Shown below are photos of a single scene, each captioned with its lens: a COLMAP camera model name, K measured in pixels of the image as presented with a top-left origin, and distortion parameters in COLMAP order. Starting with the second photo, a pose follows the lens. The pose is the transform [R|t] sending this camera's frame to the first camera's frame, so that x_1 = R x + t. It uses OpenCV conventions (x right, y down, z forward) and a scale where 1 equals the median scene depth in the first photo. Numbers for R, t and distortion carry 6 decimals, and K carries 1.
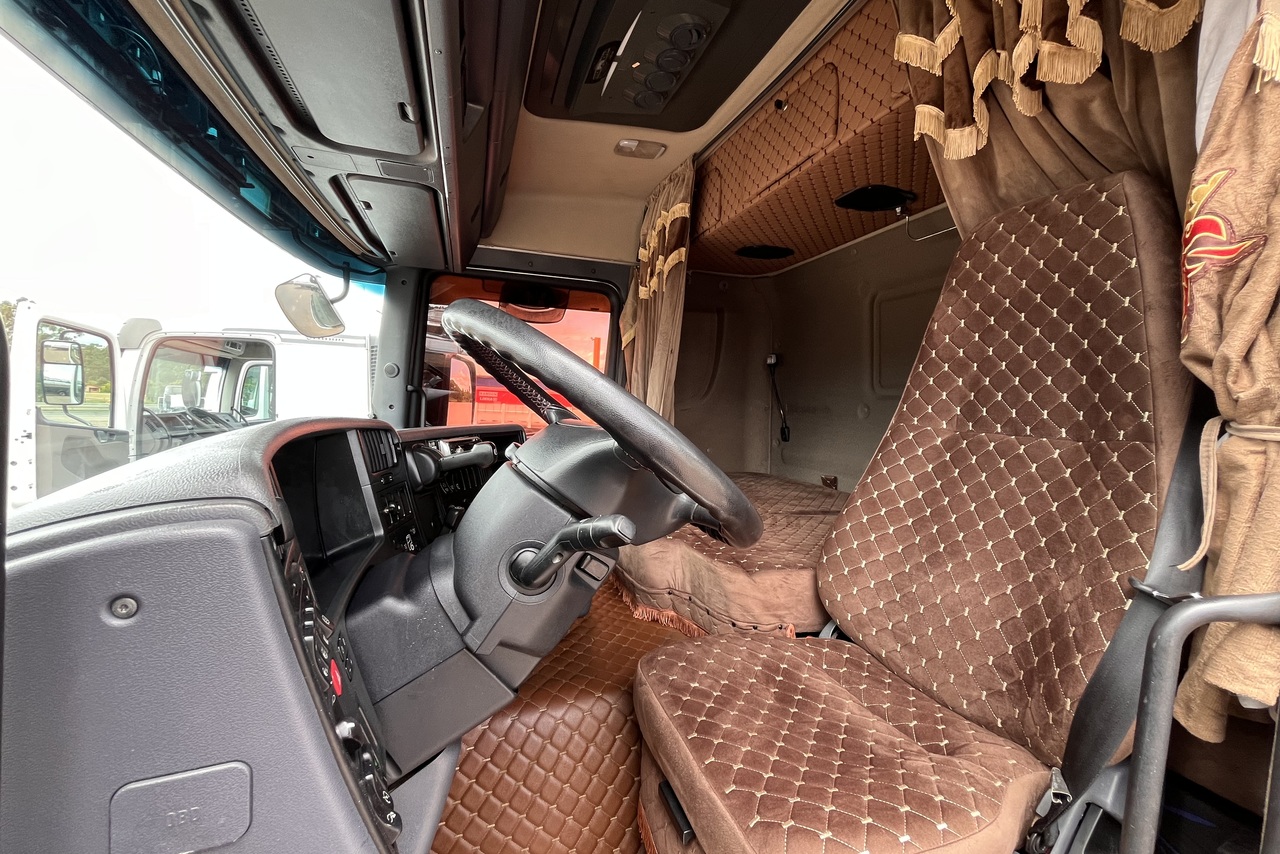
lens RADIAL K [[516.4, 0, 649.8], [0, 516.4, 426.4], [0, 0, 1]] dist [0.001967, 0.000277]
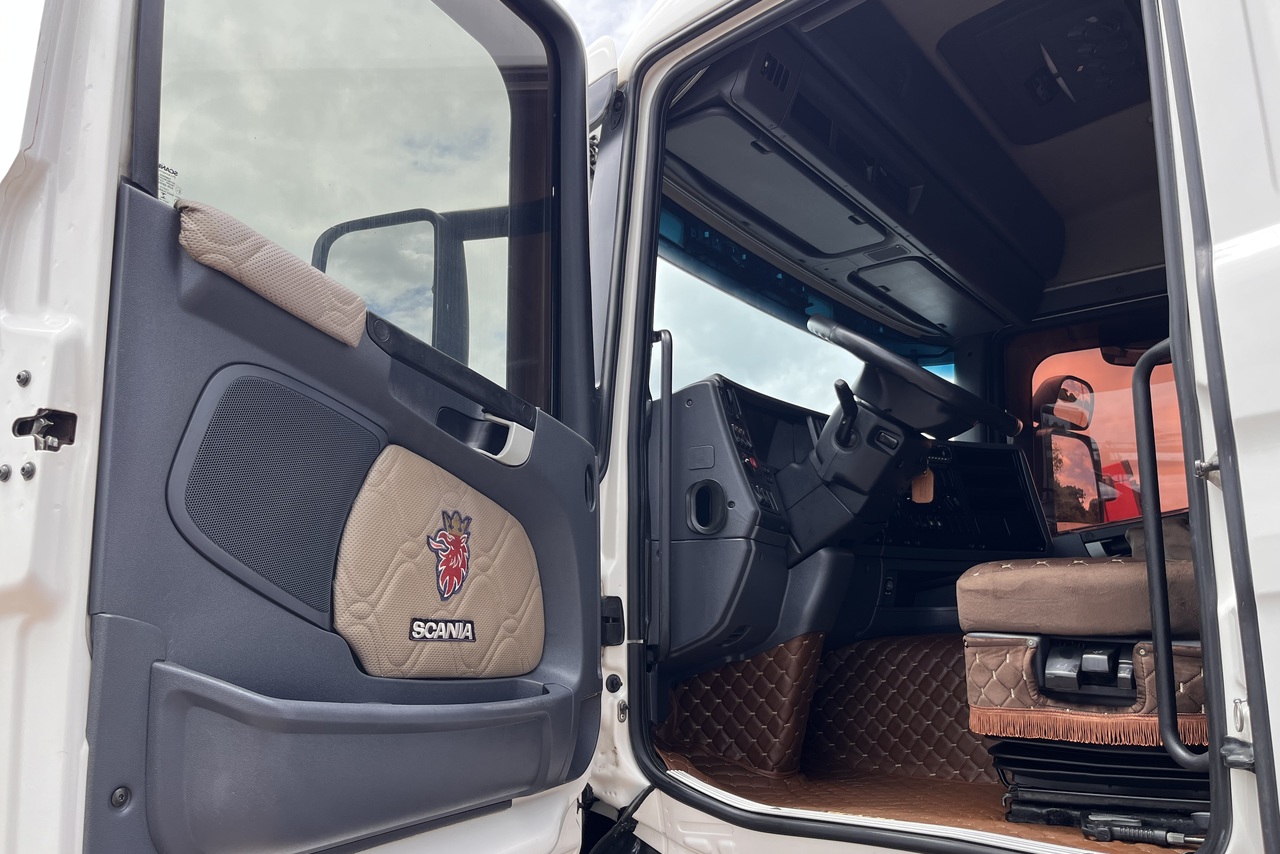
lens RADIAL K [[975.5, 0, 645.4], [0, 975.5, 424.7], [0, 0, 1]] dist [0.049988, -0.069876]
pose [[0.569123, -0.195464, -0.798682, 1.199931], [-0.020022, 0.967752, -0.251108, 0.615530], [0.822008, 0.158902, 0.546857, -0.854828]]
